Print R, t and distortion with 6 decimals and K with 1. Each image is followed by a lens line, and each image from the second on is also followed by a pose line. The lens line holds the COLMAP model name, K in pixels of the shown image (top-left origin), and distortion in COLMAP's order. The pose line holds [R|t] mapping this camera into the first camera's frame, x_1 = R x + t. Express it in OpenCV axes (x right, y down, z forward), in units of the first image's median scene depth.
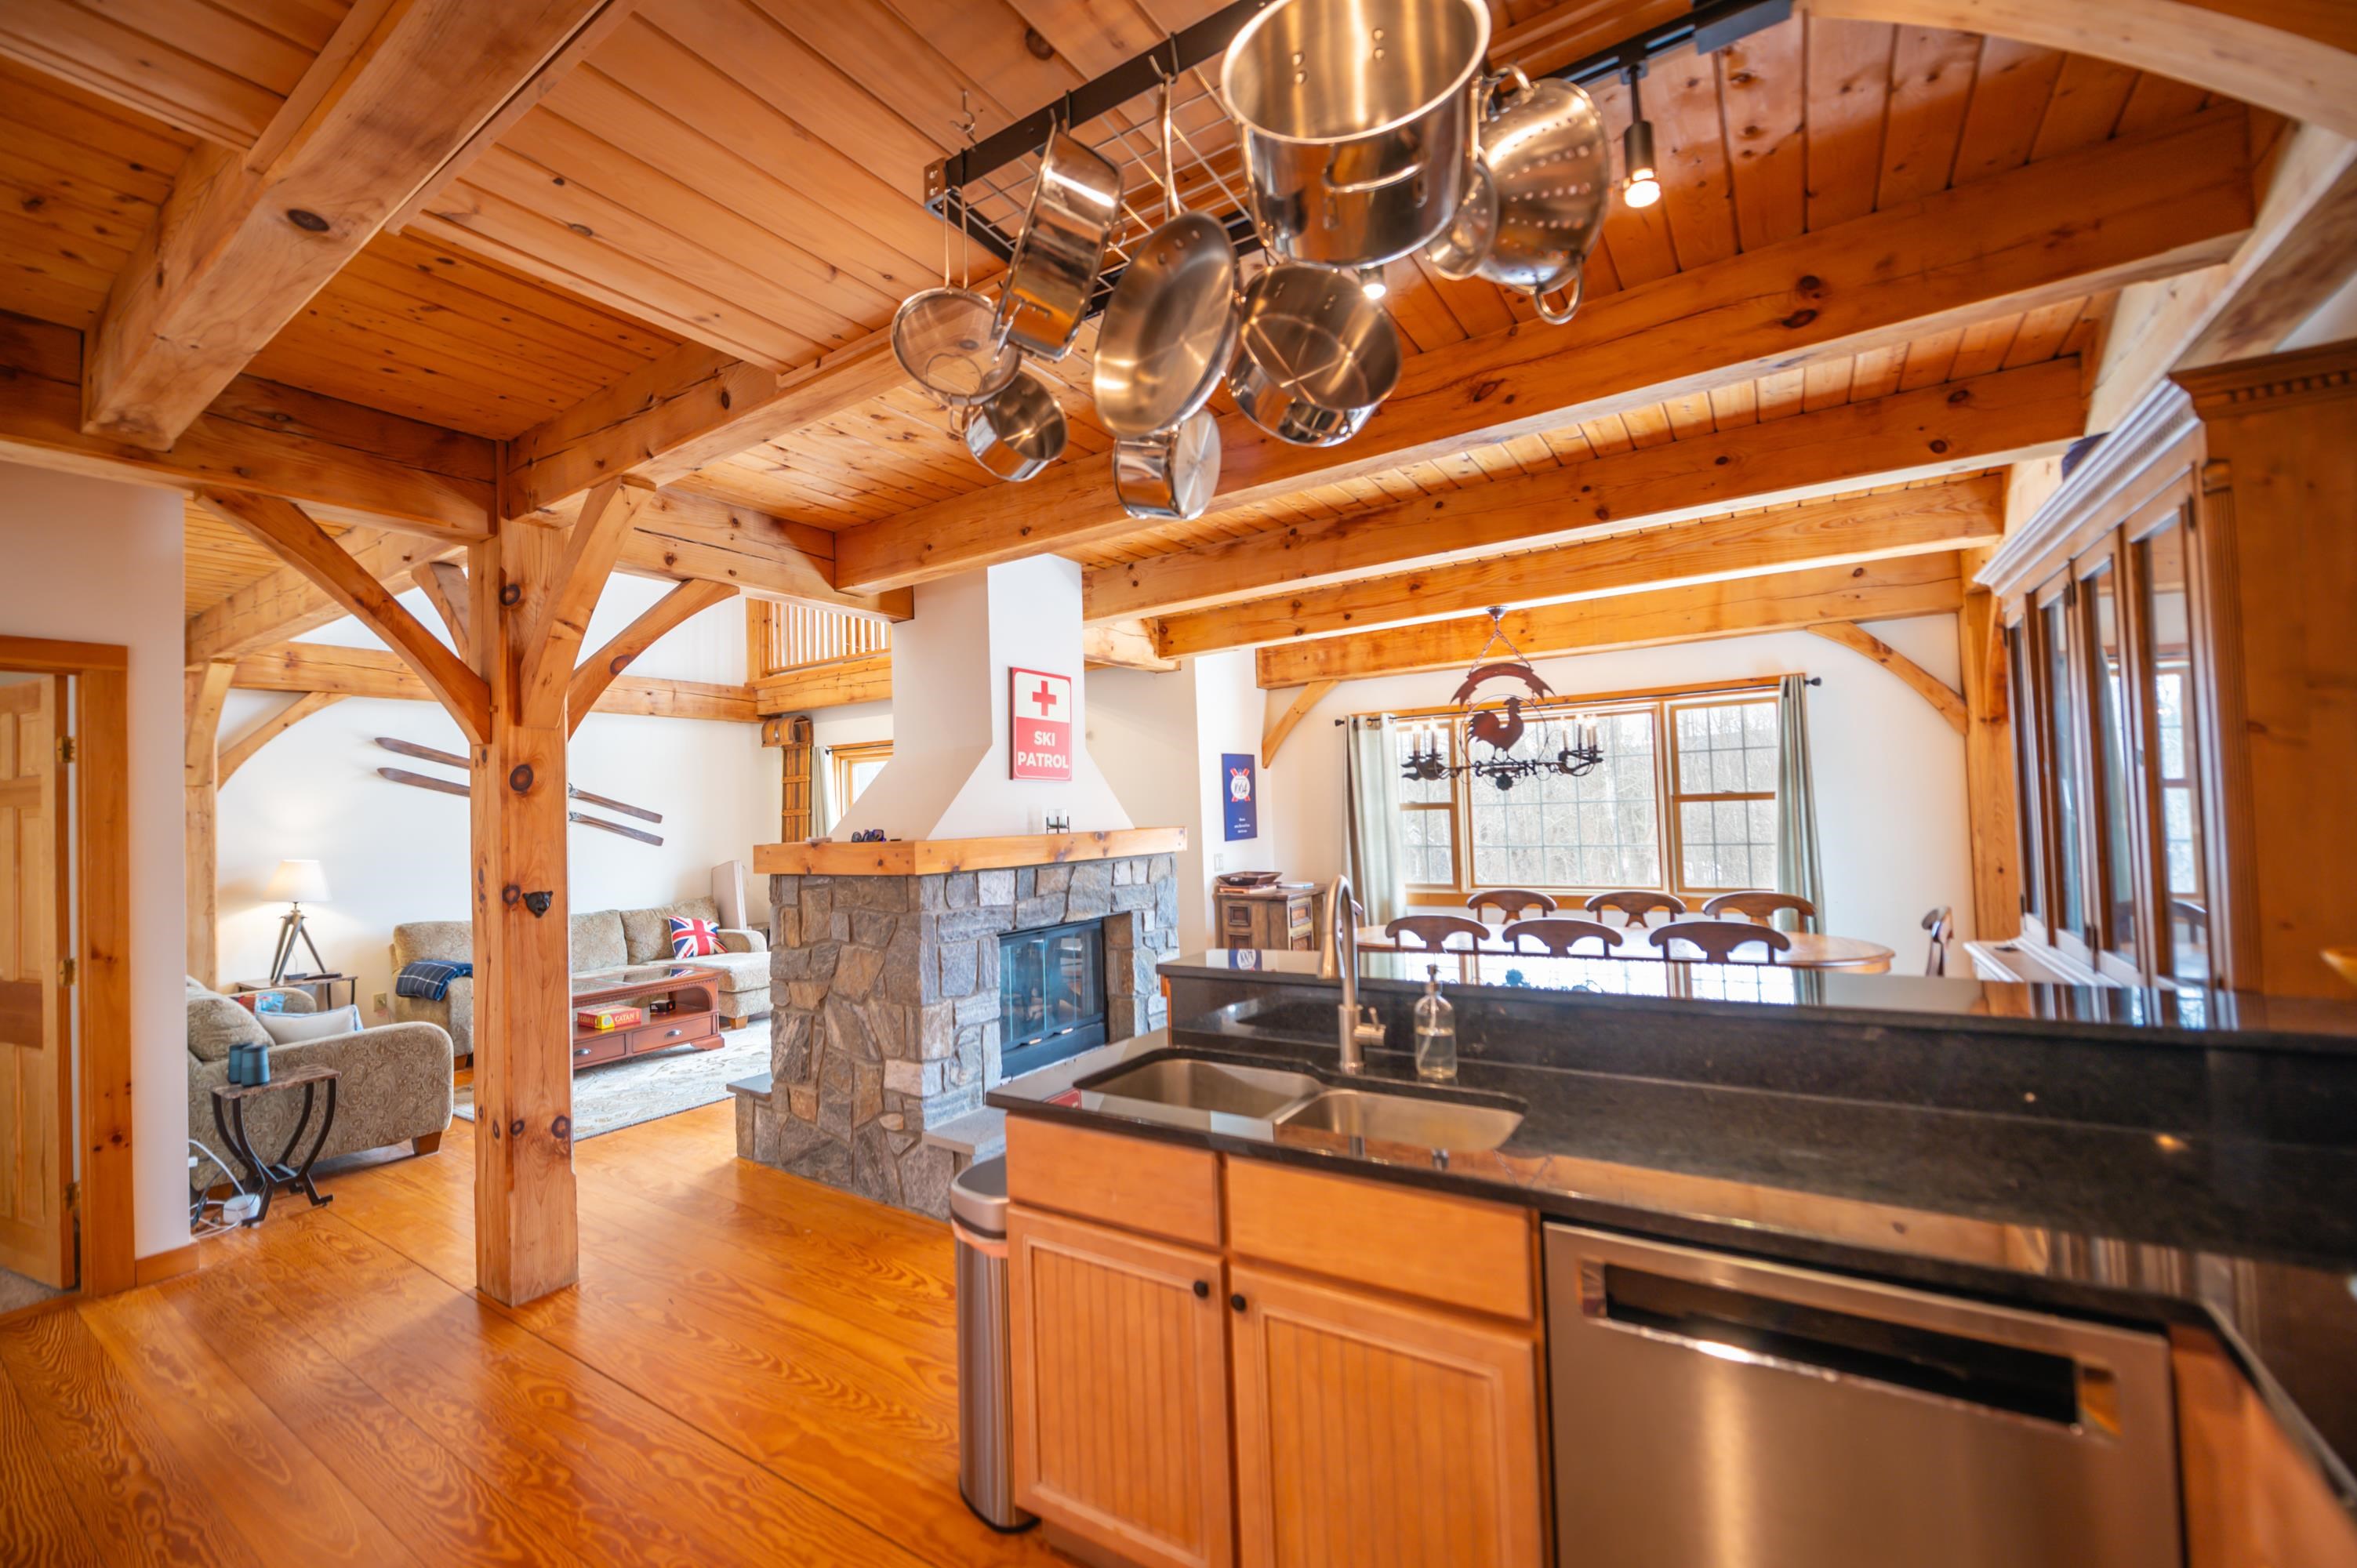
lens RADIAL K [[940.7, 0, 1178.9], [0, 940.7, 781.6], [0, 0, 1]] dist [-0.007754, -0.000807]
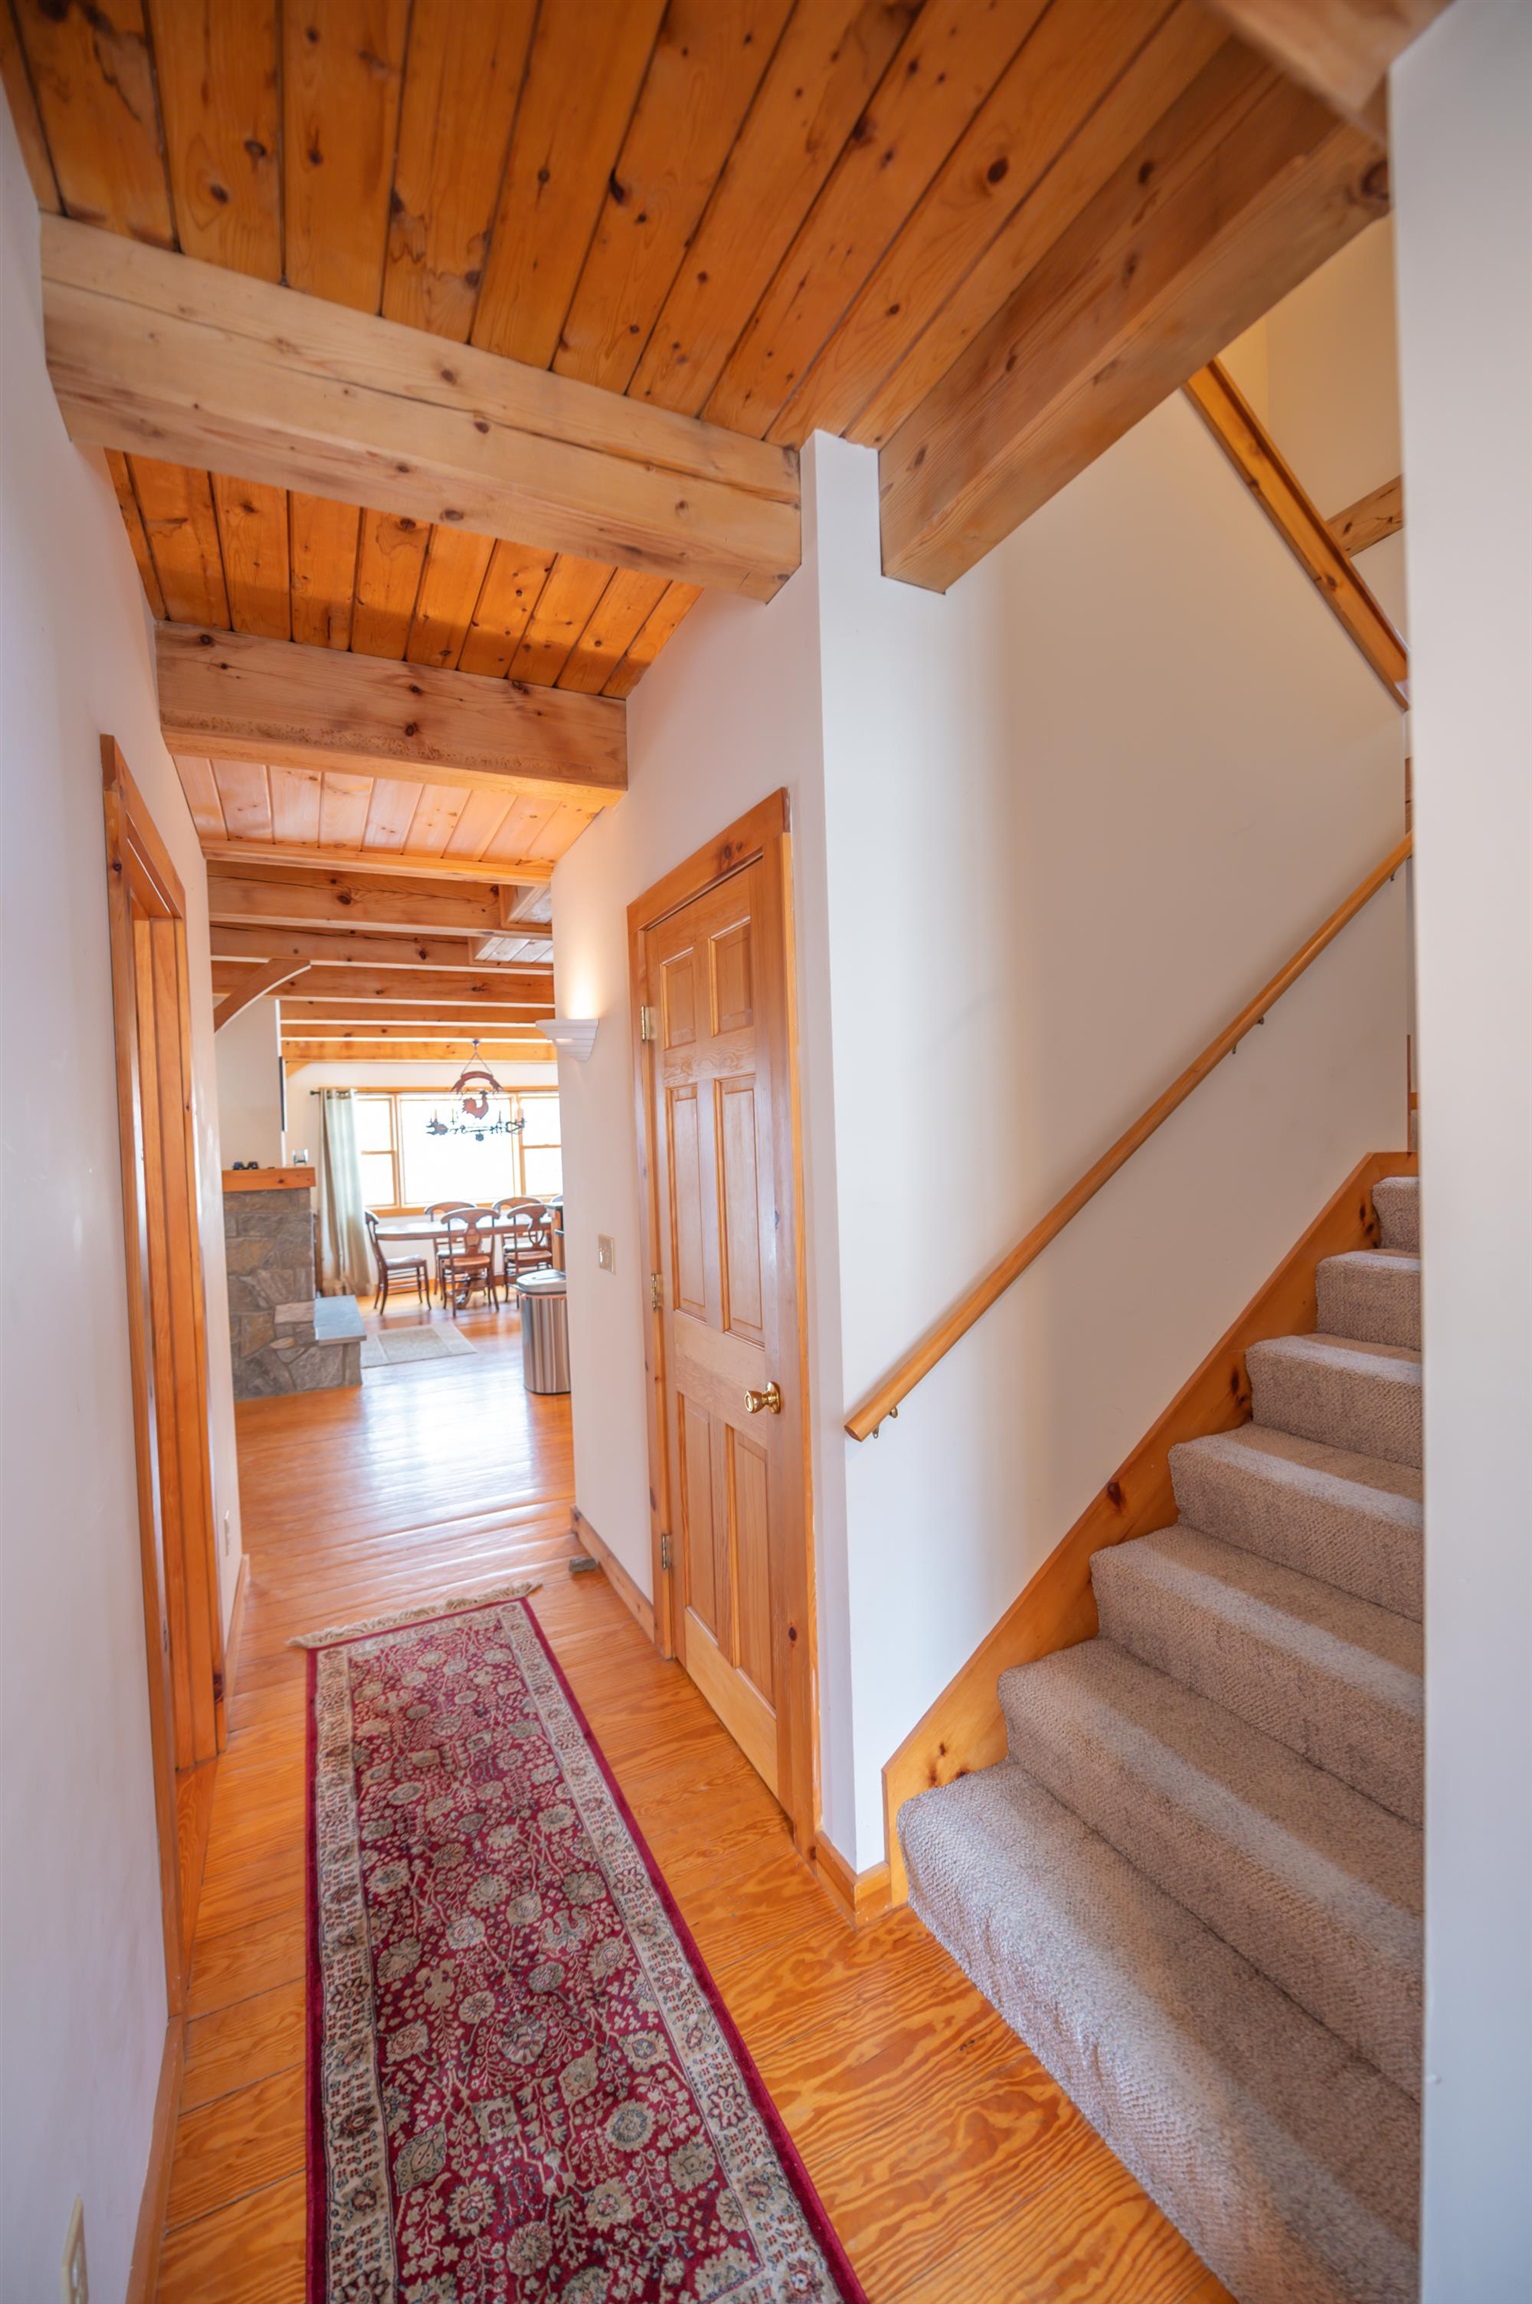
lens RADIAL K [[919.6, 0, 755.2], [0, 919.6, 1161.2], [0, 0, 1]] dist [-0.007754, -0.000807]
pose [[0.513190, -0.006042, 0.858254, -0.911143], [-0.016826, 0.999712, 0.017099, 0.007419], [-0.858110, -0.023217, 0.512940, -0.364053]]
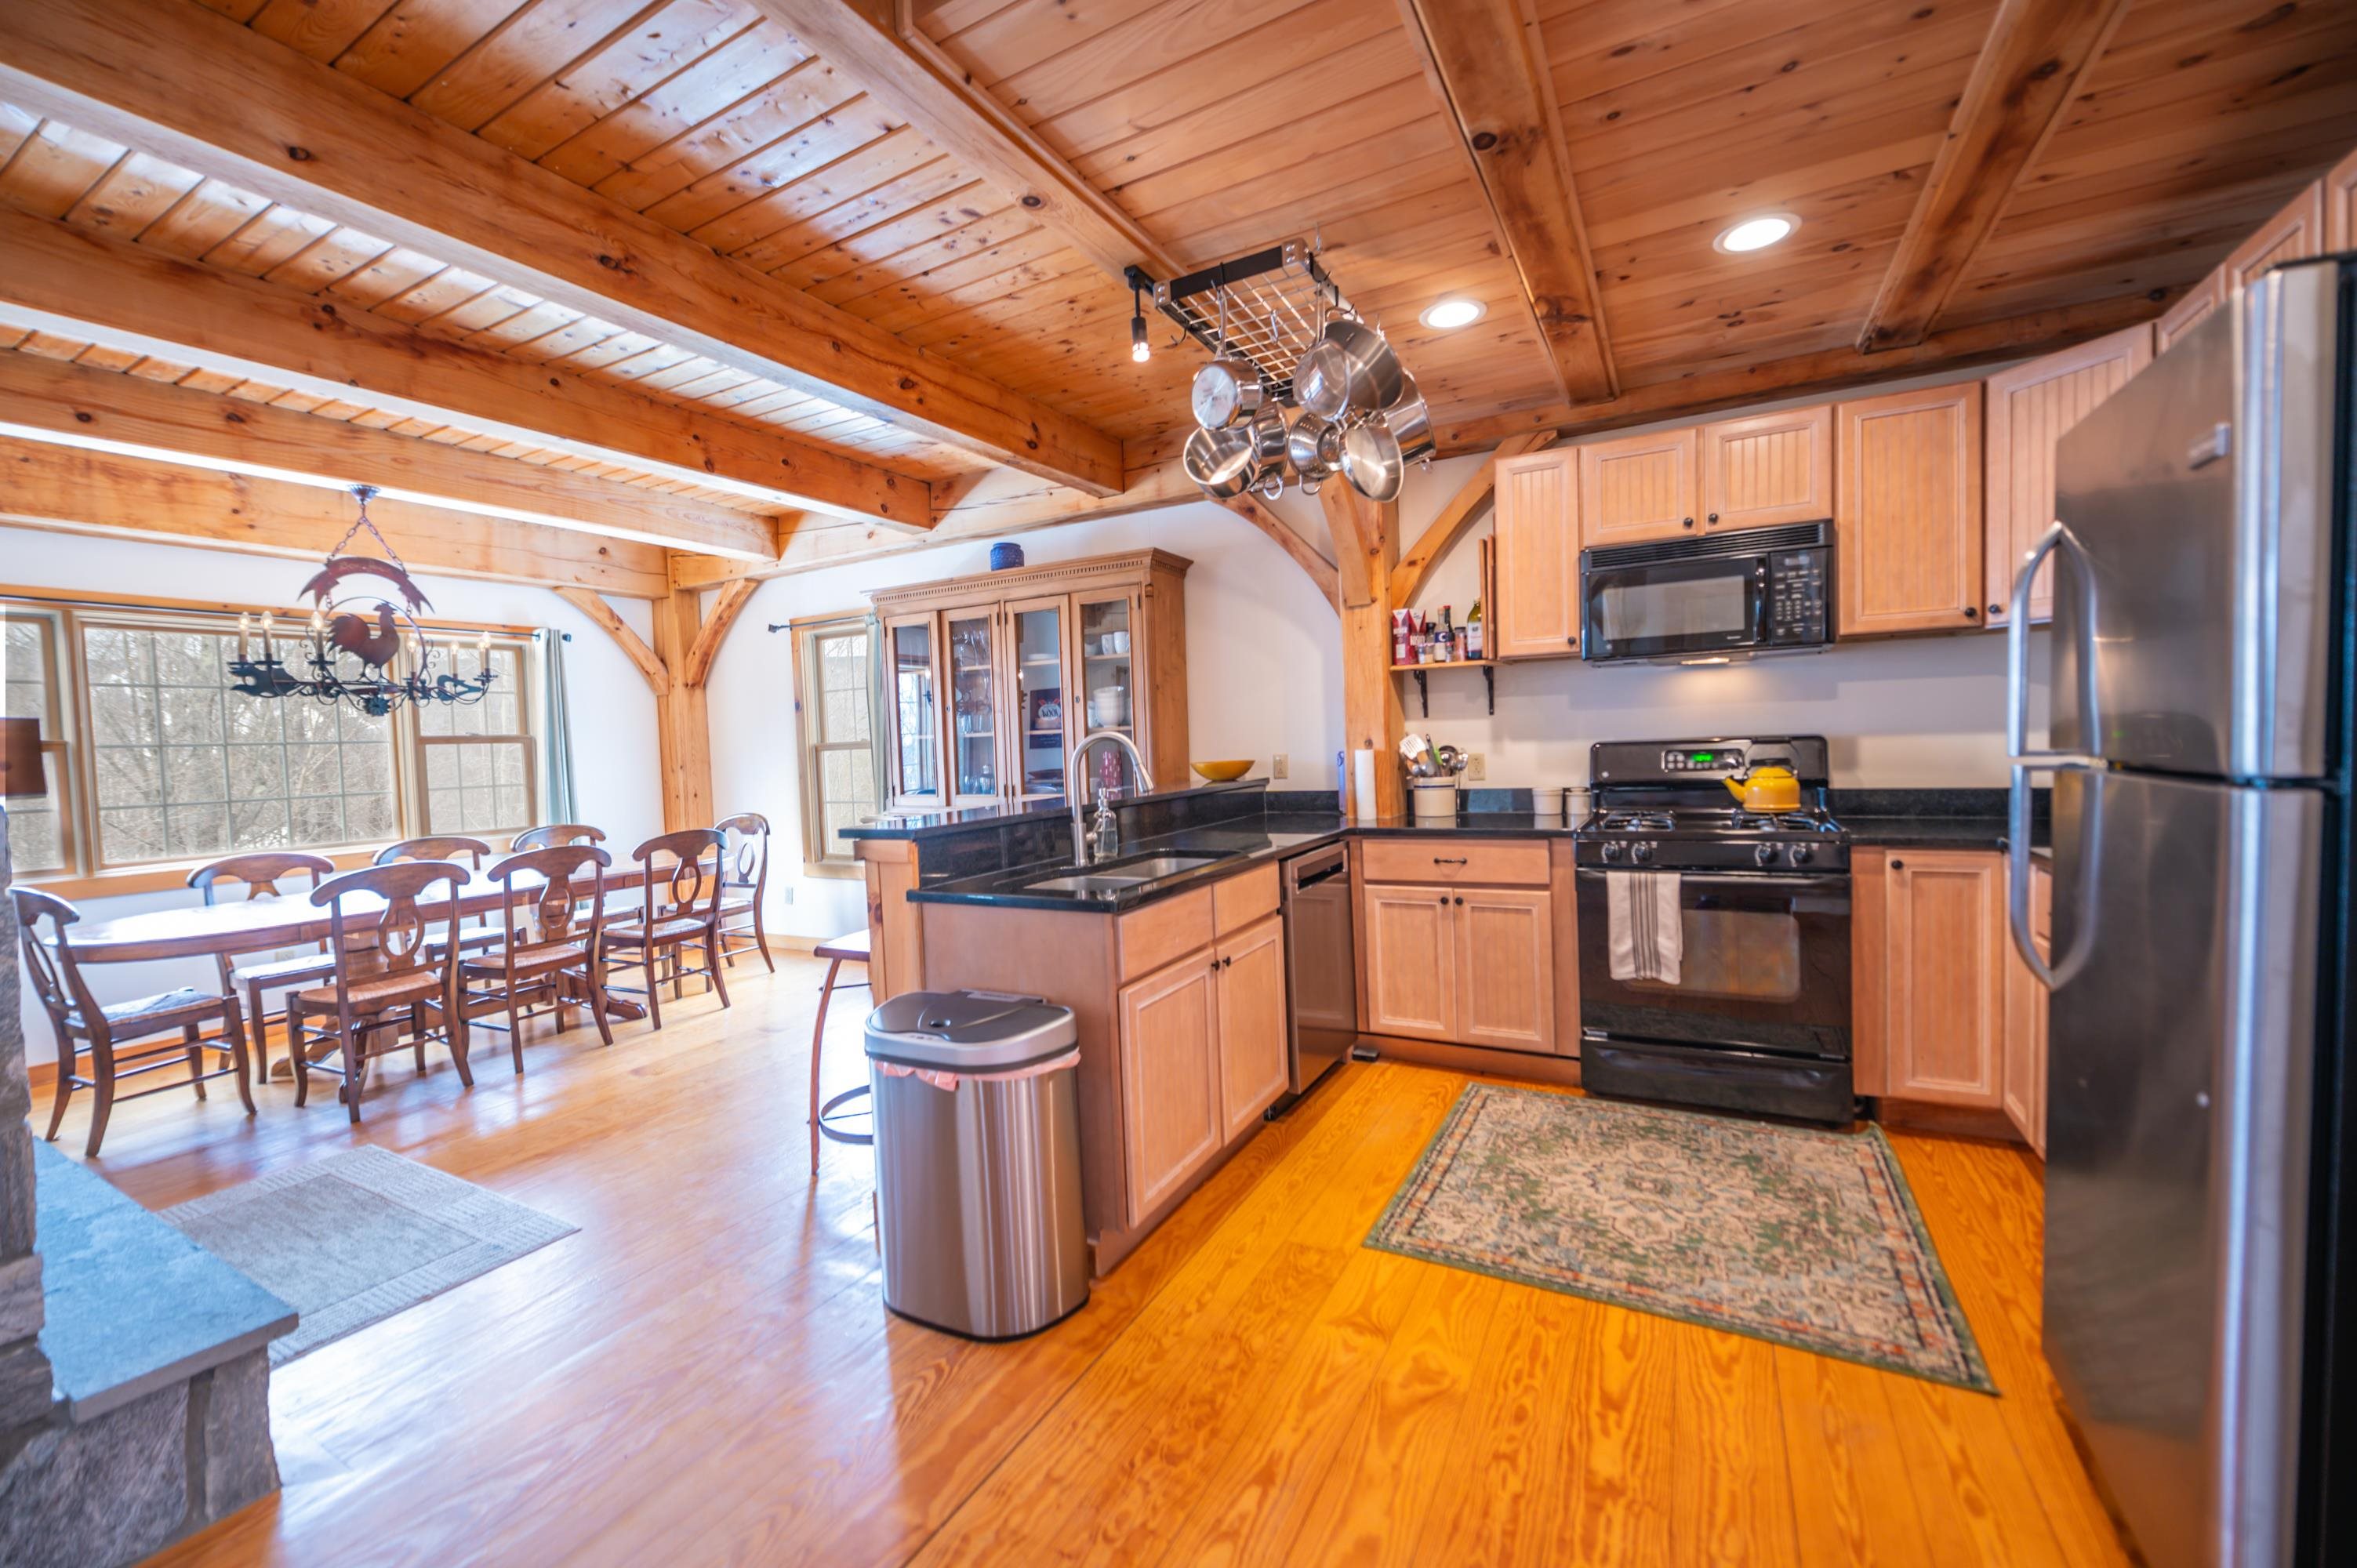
lens RADIAL K [[940.7, 0, 1169.8], [0, 940.7, 779.5], [0, 0, 1]] dist [-0.007754, -0.000807]
pose [[-0.064452, -0.006131, 0.997902, -0.513574], [0.005414, 0.999964, 0.006493, 0.063457], [-0.997906, 0.005822, -0.064417, 0.375015]]
